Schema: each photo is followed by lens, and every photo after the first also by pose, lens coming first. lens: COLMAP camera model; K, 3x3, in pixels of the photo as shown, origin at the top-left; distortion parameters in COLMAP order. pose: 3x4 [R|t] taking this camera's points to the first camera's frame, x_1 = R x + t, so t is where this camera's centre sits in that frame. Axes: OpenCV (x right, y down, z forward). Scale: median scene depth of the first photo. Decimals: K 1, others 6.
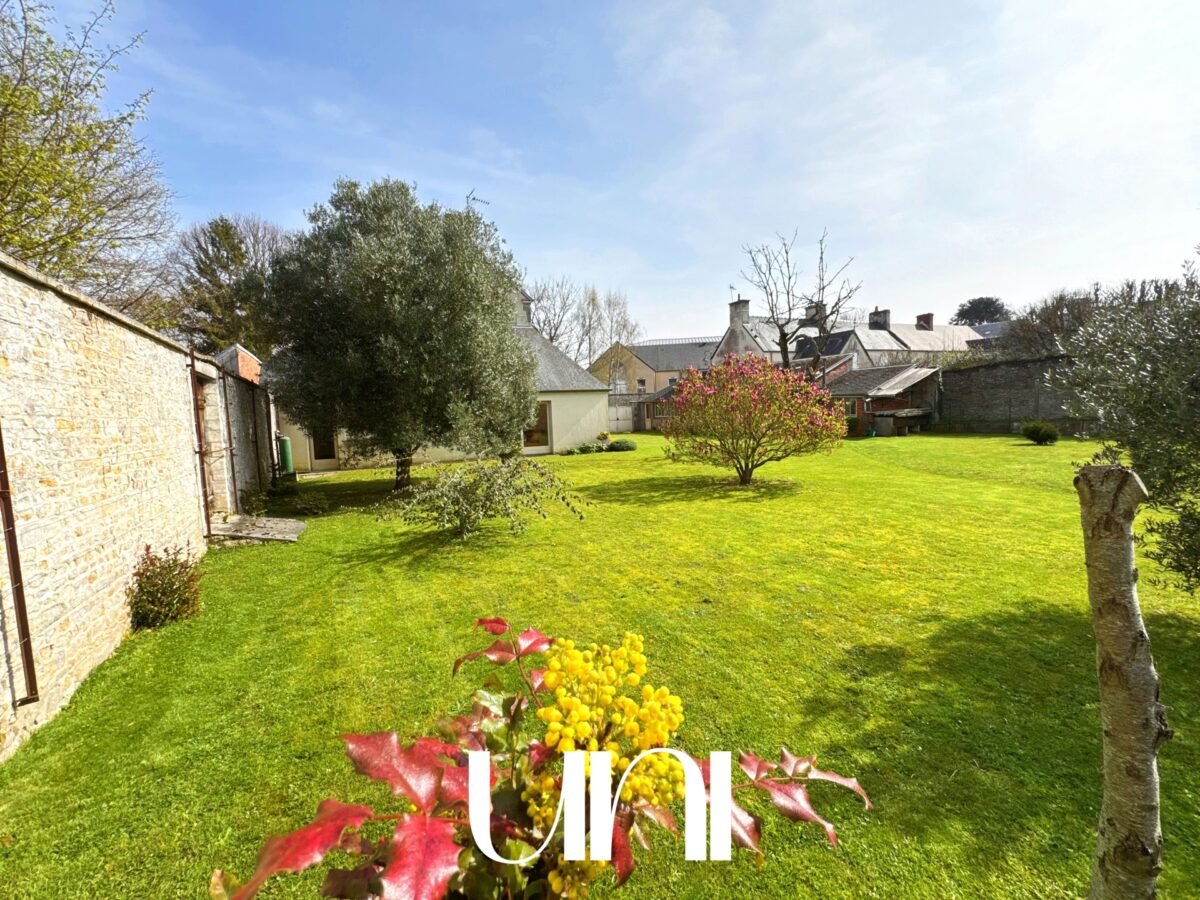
lens RADIAL K [[474.3, 0, 600.0], [0, 474.3, 450.0], [0, 0, 1]] dist [-0.001065, -0.000151]
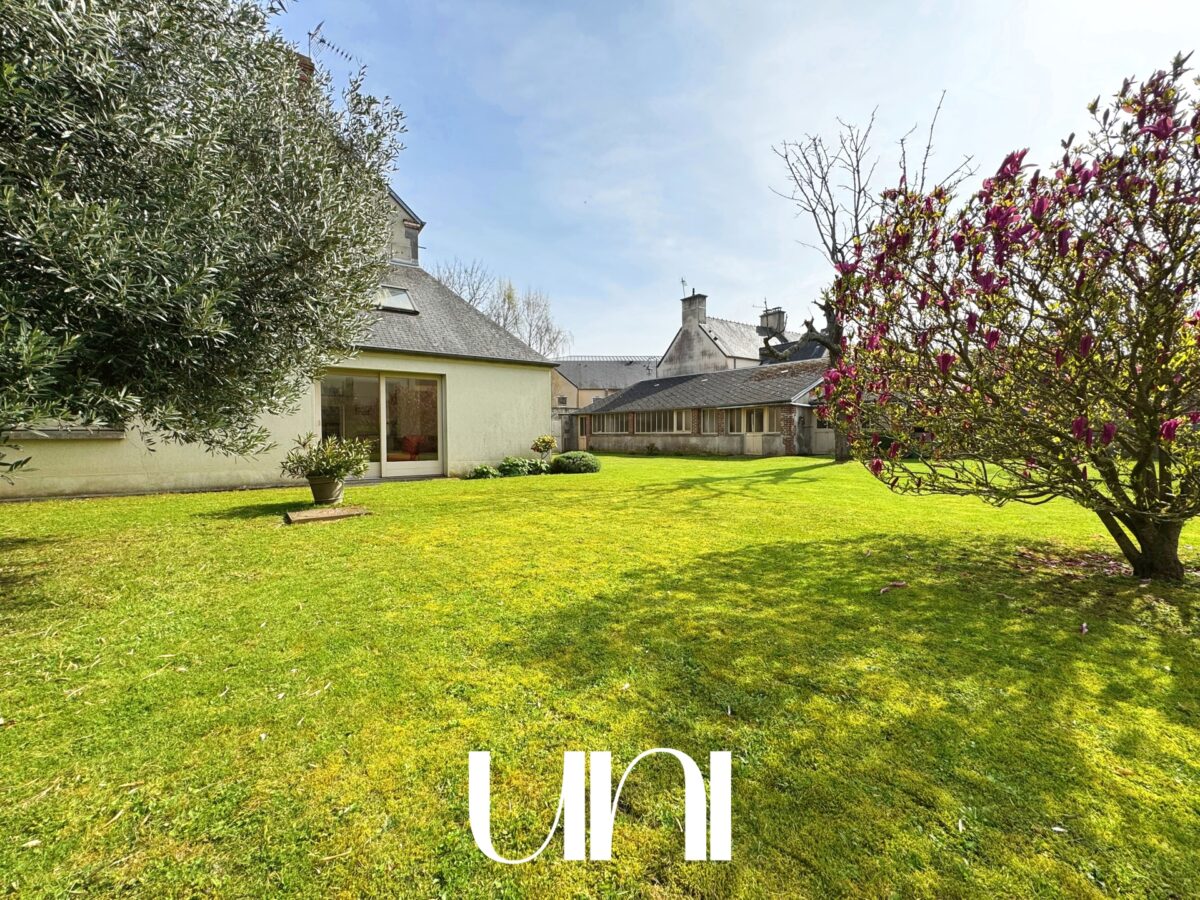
lens RADIAL K [[474.3, 0, 600.0], [0, 474.3, 450.0], [0, 0, 1]] dist [-0.001065, -0.000151]
pose [[0.980767, 0.024069, 0.193690, -0.029379], [-0.011692, 0.997830, -0.064796, 0.009338], [-0.194829, 0.061285, 0.978921, 0.379522]]
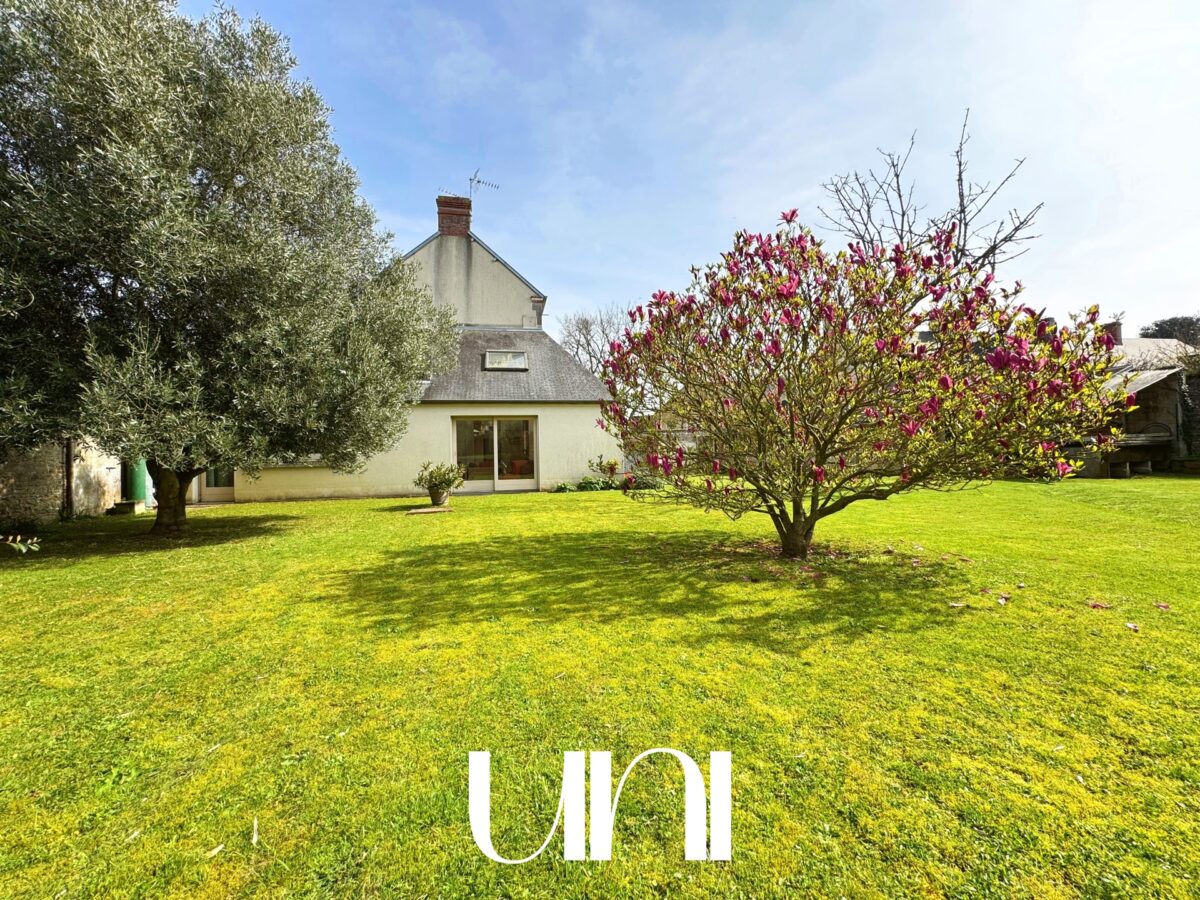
lens RADIAL K [[474.3, 0, 600.0], [0, 474.3, 450.0], [0, 0, 1]] dist [-0.001065, -0.000151]
pose [[0.979939, 0.007516, -0.199155, 0.107283], [-0.027811, 0.994668, -0.099305, 0.012872], [0.197346, 0.102851, 0.974924, 0.274537]]
